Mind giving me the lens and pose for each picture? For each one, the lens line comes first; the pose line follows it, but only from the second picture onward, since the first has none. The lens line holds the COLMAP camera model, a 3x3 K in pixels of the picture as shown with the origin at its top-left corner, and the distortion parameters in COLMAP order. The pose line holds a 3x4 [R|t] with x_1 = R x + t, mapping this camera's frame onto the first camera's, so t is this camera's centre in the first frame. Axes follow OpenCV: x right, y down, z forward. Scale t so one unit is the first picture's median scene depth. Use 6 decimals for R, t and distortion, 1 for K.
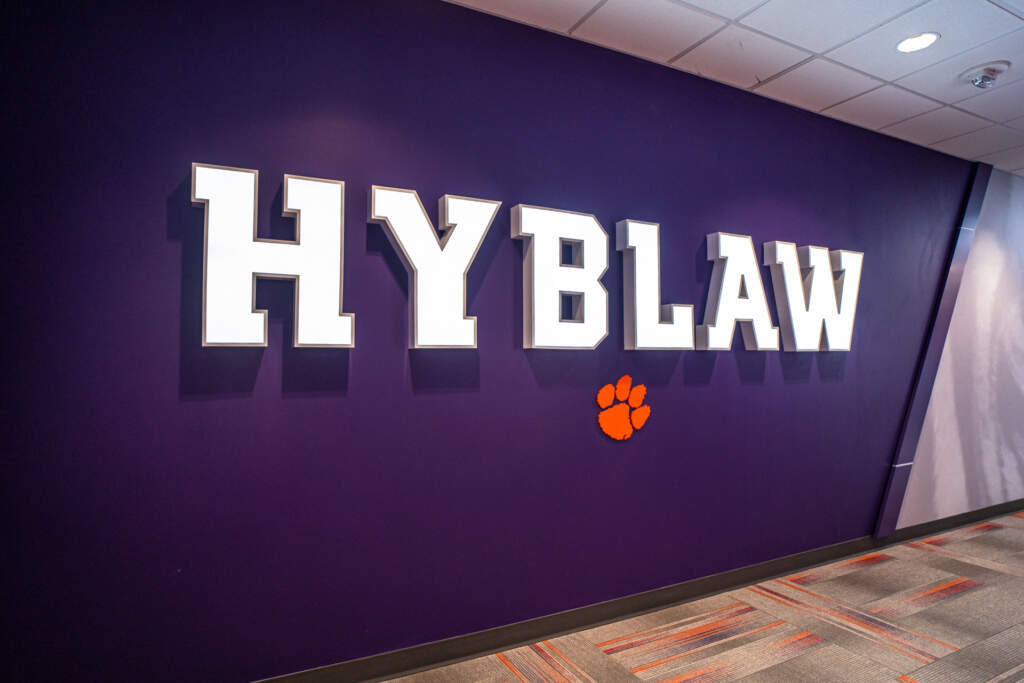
lens RADIAL K [[548.5, 0, 507.2], [0, 548.5, 338.7], [0, 0, 1]] dist [-0.054640, 0.029556]
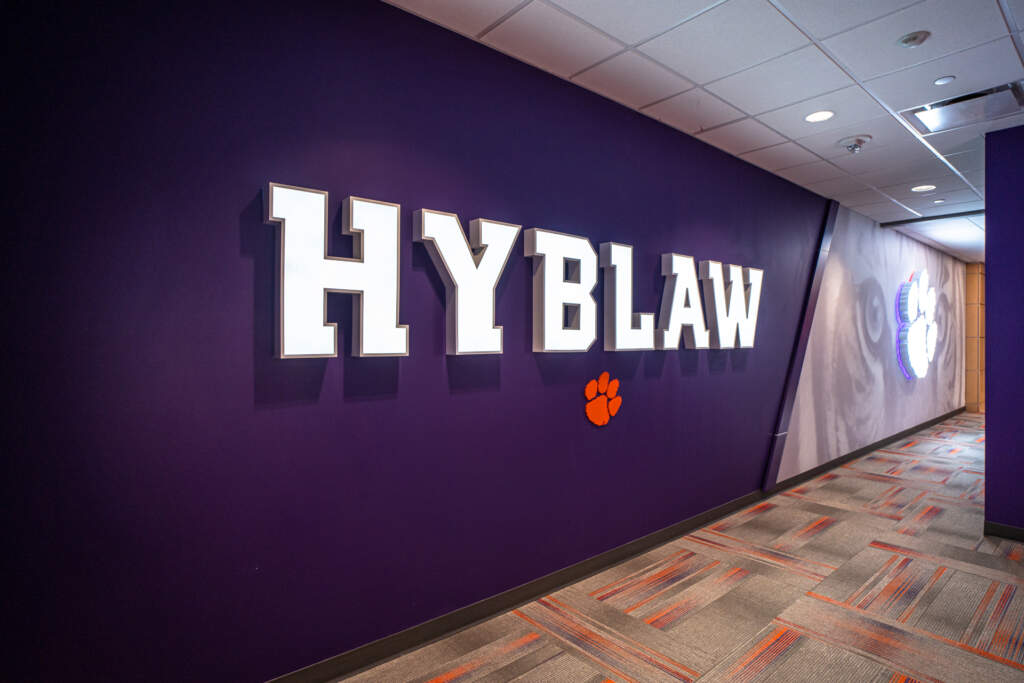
lens RADIAL K [[515.7, 0, 511.0], [0, 515.7, 335.4], [0, 0, 1]] dist [-0.059407, 0.040307]
pose [[0.973771, 0.006003, 0.227451, -0.246818], [-0.014543, 0.999250, 0.035891, -0.051718], [-0.227065, -0.038257, 0.973128, -0.051763]]
